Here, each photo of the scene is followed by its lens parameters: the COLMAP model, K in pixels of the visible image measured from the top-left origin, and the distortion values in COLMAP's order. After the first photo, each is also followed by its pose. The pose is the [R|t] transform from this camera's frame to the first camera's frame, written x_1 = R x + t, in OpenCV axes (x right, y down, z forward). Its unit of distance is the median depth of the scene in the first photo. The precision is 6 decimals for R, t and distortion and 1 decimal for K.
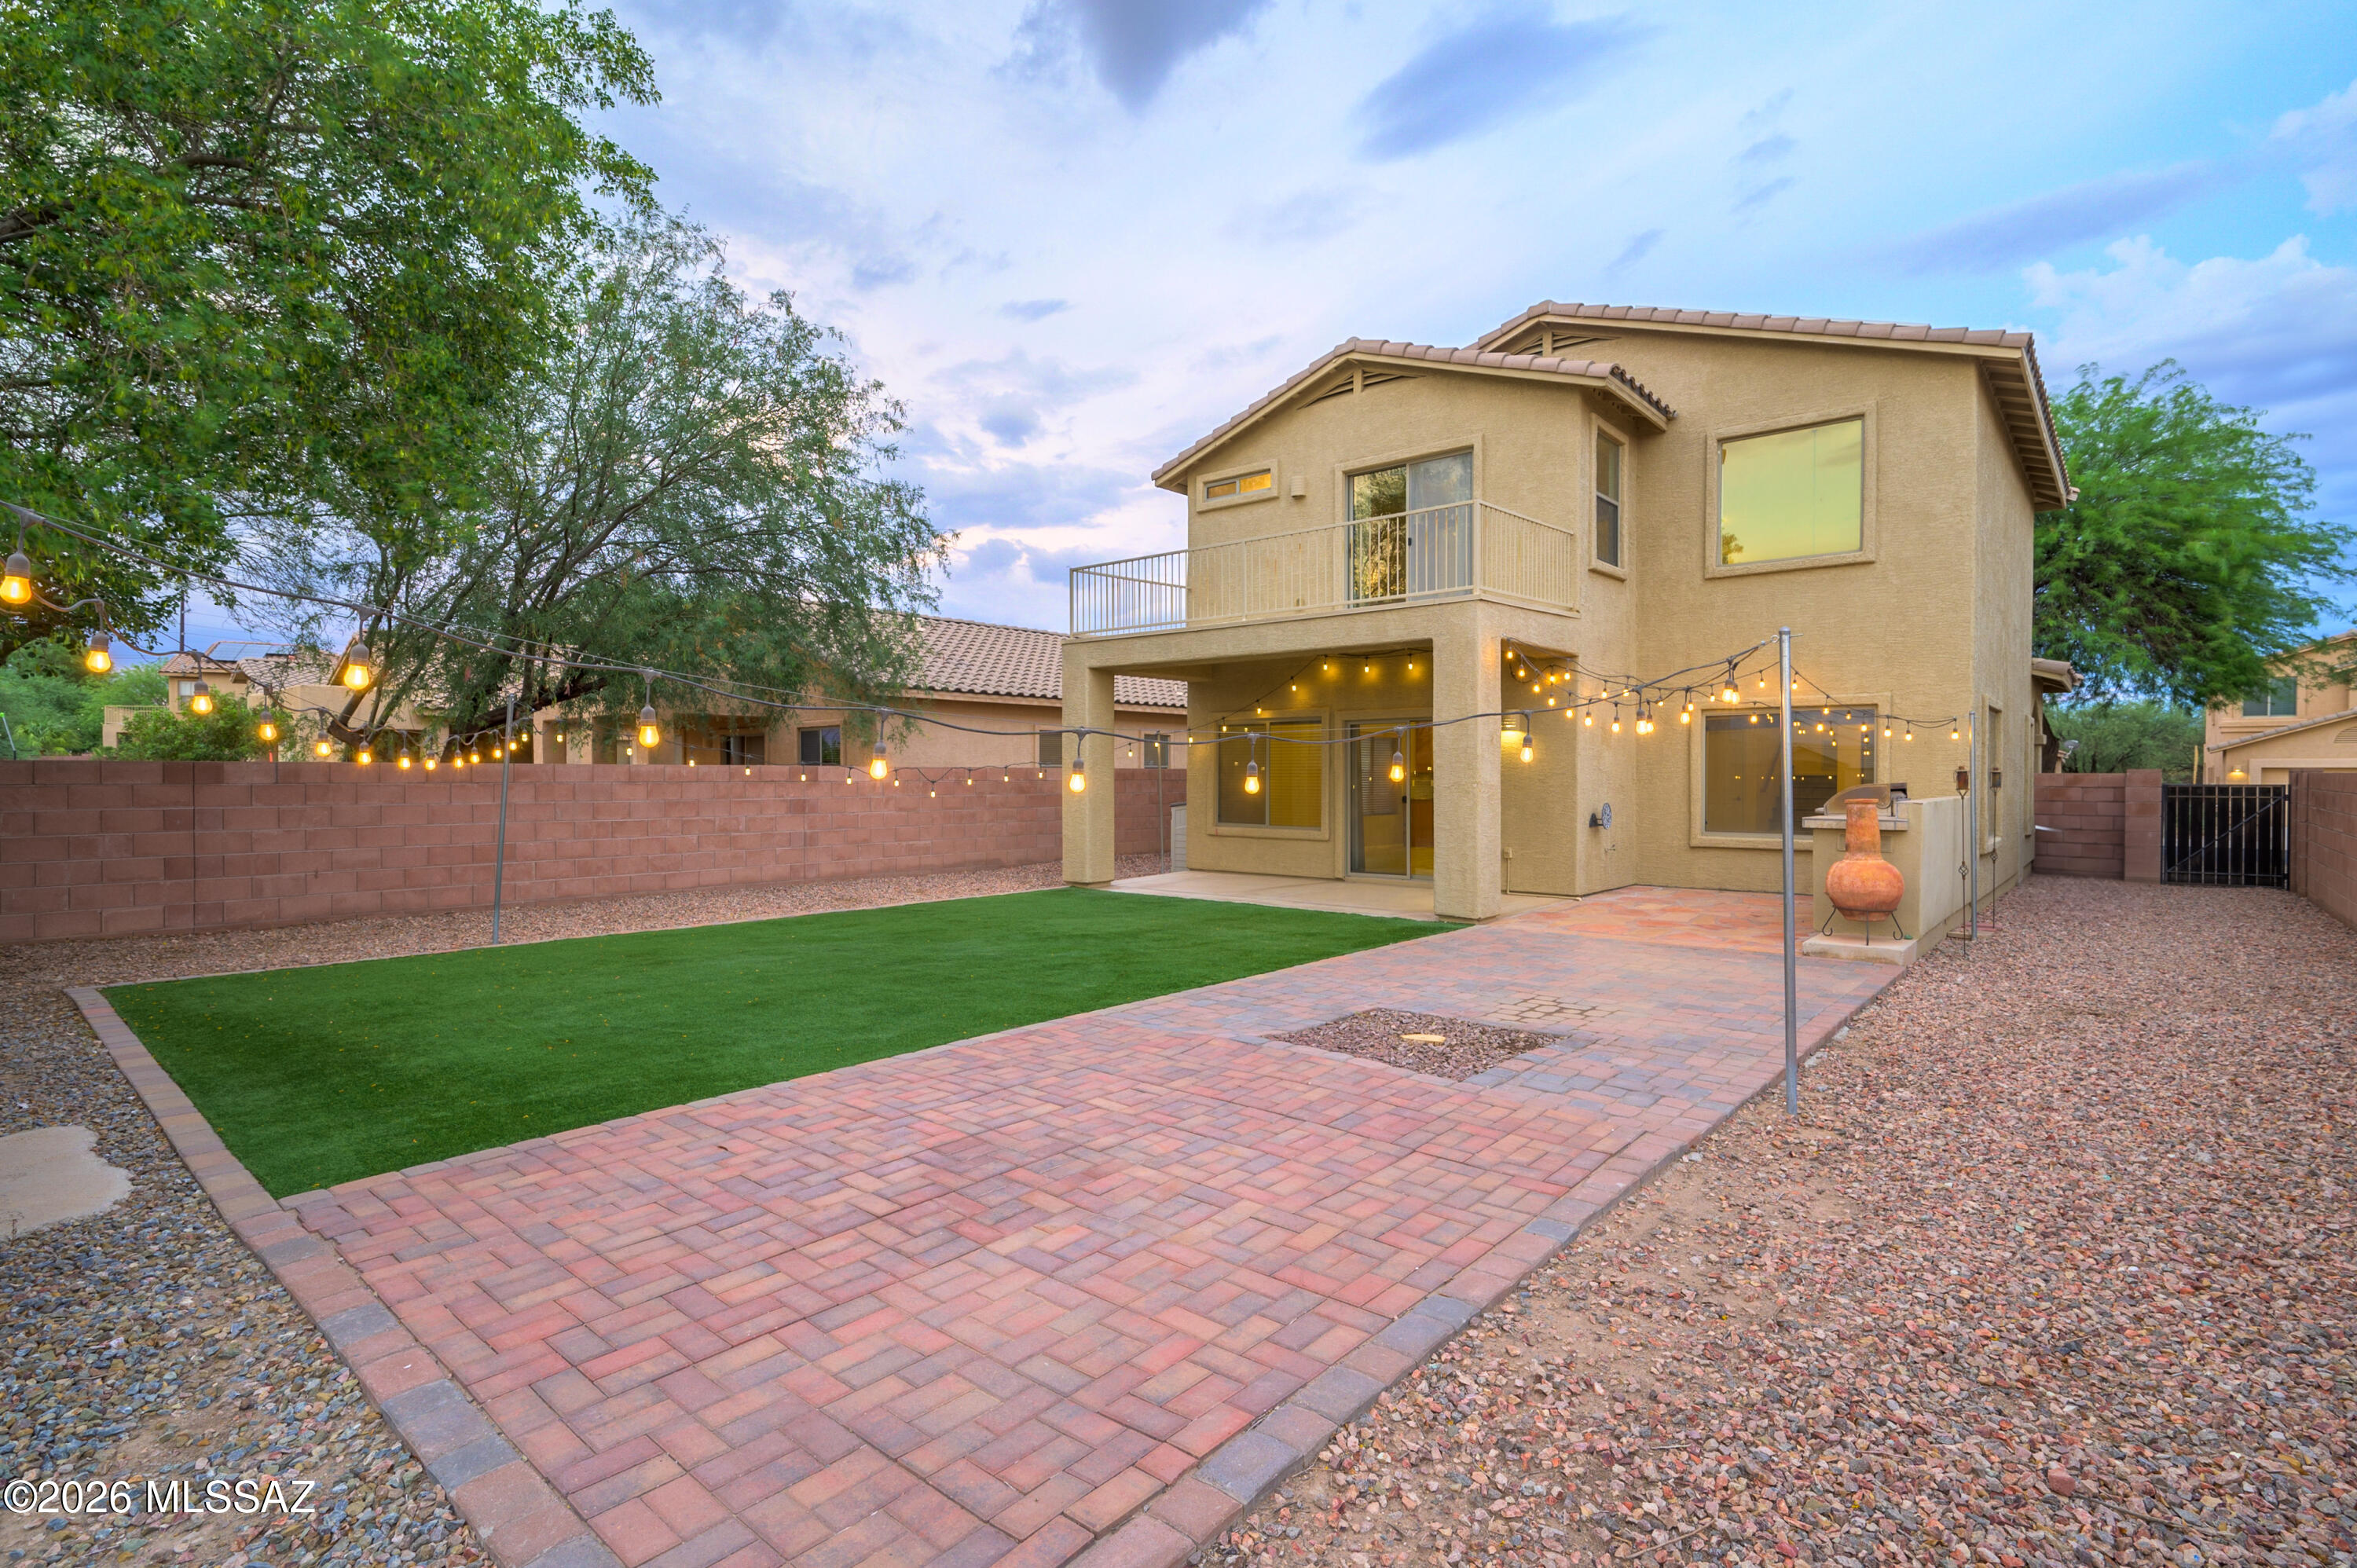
lens RADIAL K [[1127.2, 0, 1178.5], [0, 1127.2, 784.0], [0, 0, 1]] dist [0.014051, -0.000024]
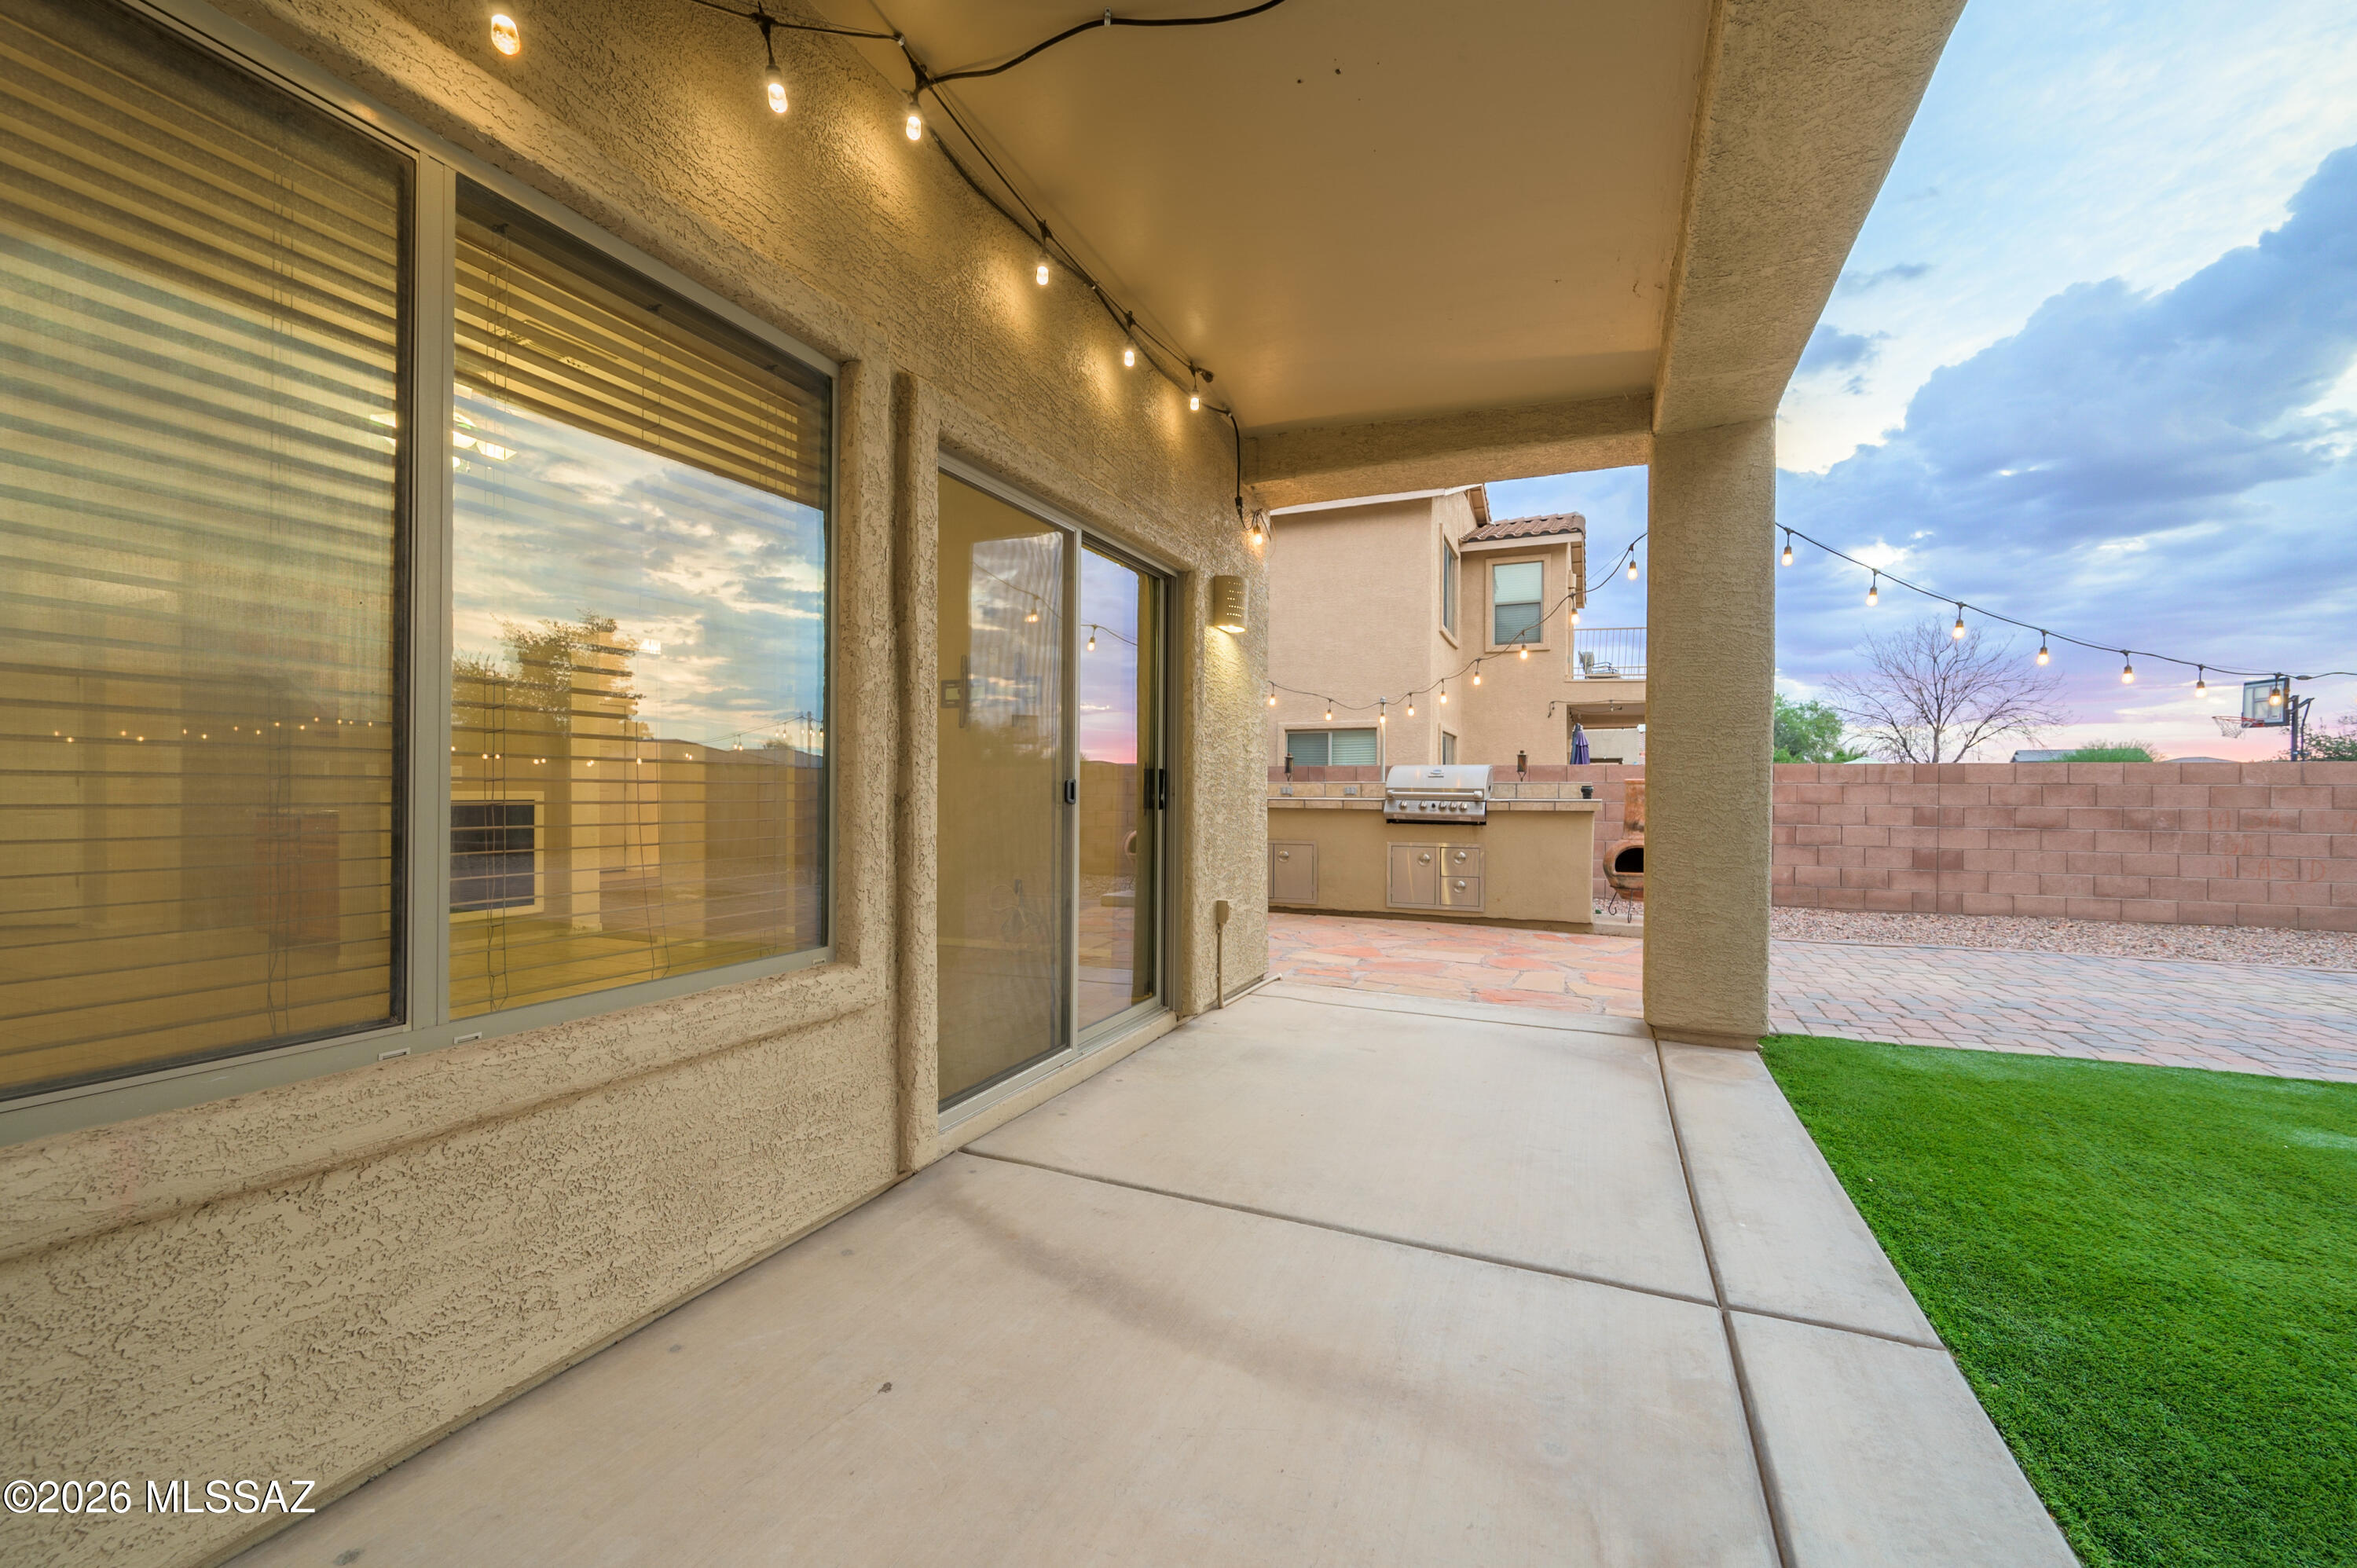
lens RADIAL K [[946.7, 0, 1178.5], [0, 946.7, 784.0], [0, 0, 1]] dist [0.000006, 0.000007]
pose [[-0.297178, 0.001282, 0.954821, -0.049396], [0.002857, 0.999996, -0.000453, 0.010668], [-0.954818, 0.002593, -0.297180, 0.998011]]
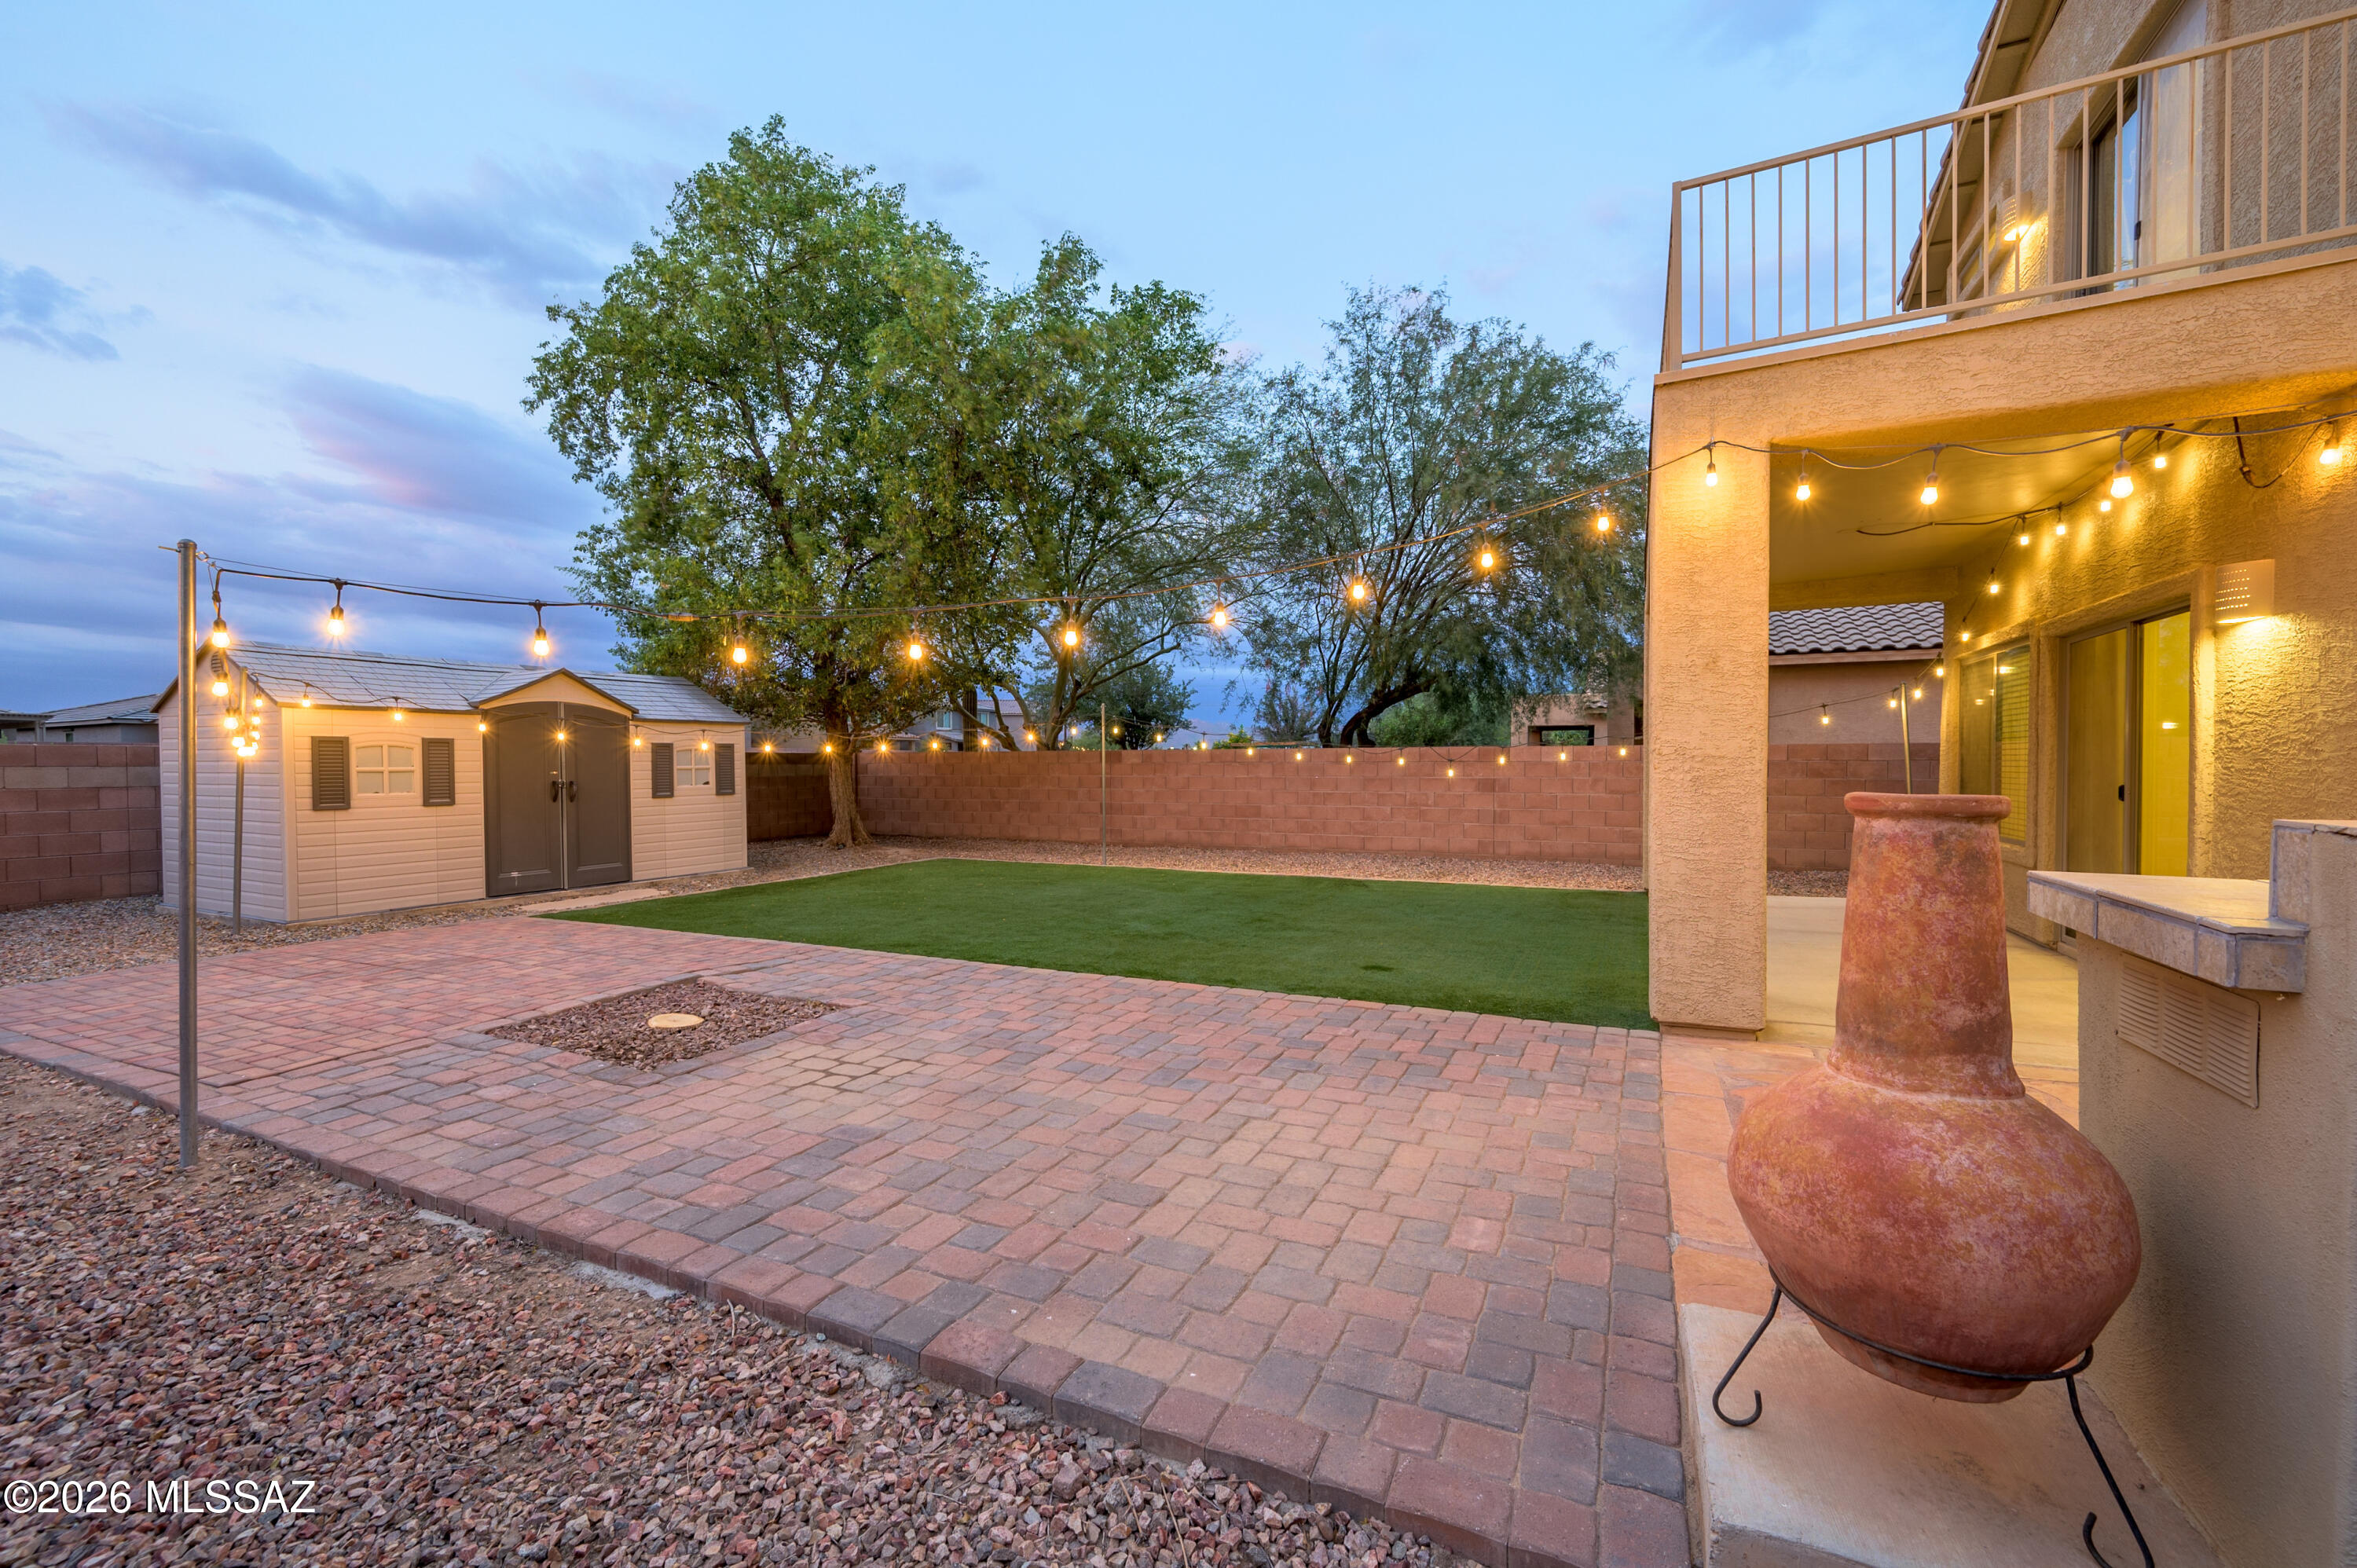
lens RADIAL K [[957.1, 0, 1178.5], [0, 957.1, 784.0], [0, 0, 1]] dist [0.000813, -0.000038]
pose [[0.258735, 0.017380, -0.965792, 0.461236], [-0.003809, 0.999849, 0.016973, 0.005138], [0.965941, -0.000713, 0.258762, 0.506567]]
